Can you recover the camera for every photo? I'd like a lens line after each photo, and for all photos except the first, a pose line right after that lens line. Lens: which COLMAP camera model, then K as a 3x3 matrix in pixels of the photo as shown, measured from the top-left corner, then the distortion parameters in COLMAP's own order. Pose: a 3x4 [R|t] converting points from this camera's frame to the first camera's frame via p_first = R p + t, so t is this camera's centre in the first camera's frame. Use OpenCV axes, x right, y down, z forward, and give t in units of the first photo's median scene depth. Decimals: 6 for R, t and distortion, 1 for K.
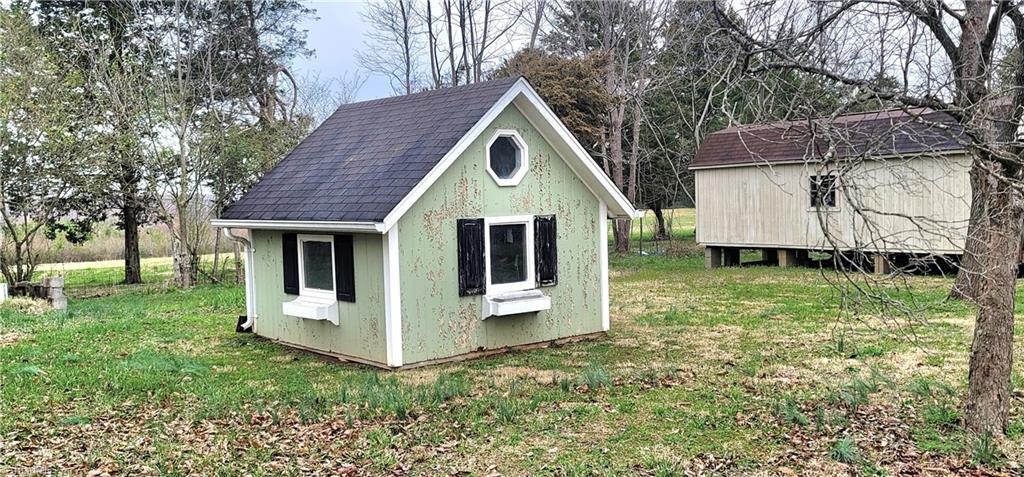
lens RADIAL K [[861.2, 0, 511.4], [0, 861.2, 242.9], [0, 0, 1]] dist [0.042817, -0.000464]
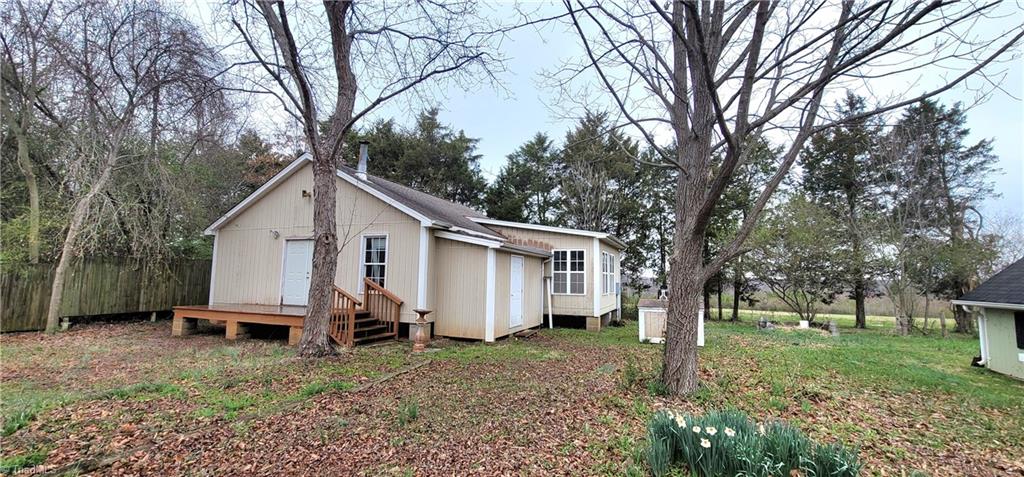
lens RADIAL K [[415.1, 0, 510.5], [0, 415.1, 238.0], [0, 0, 1]] dist [-0.005693, 0.000452]
pose [[0.488448, -0.046570, -0.871350, -0.019441], [-0.081435, 0.991784, -0.098656, 0.002735], [0.868785, 0.119147, 0.480642, -0.145446]]
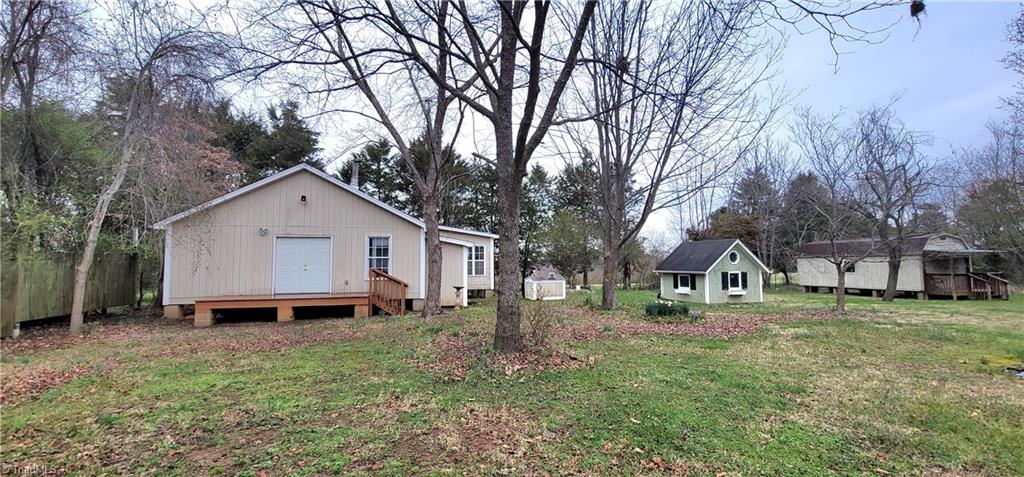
lens RADIAL K [[415.1, 0, 506.5], [0, 415.1, 235.8], [0, 0, 1]] dist [-0.005693, 0.000452]
pose [[0.906789, -0.006355, -0.421536, -0.078632], [-0.042963, 0.993288, -0.107394, 0.030697], [0.419389, 0.115494, 0.900430, -0.650435]]
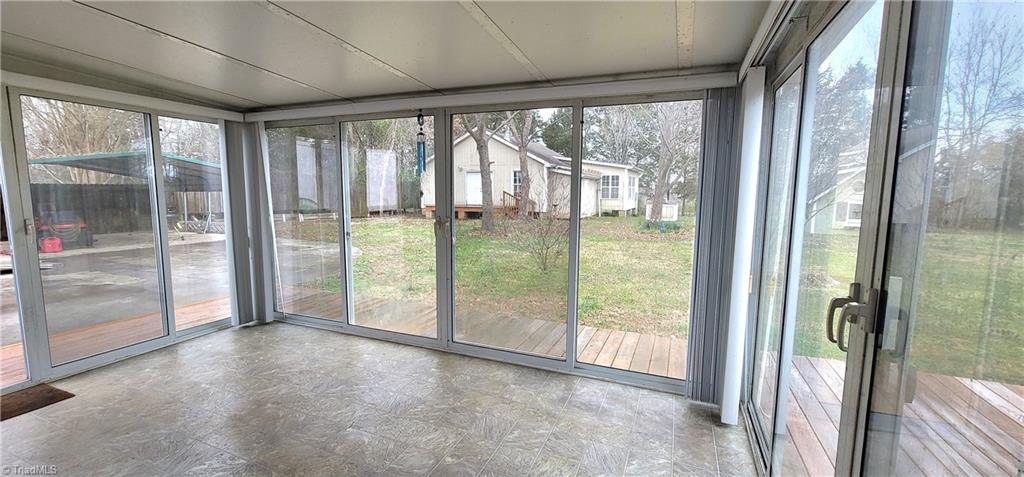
lens RADIAL K [[415.1, 0, 512.1], [0, 415.1, 236.1], [0, 0, 1]] dist [-0.005693, 0.000452]
pose [[0.457441, 0.132397, -0.879328, 0.471372], [-0.073140, 0.991105, 0.111178, 0.013844], [0.886227, 0.013457, 0.463056, -0.621087]]
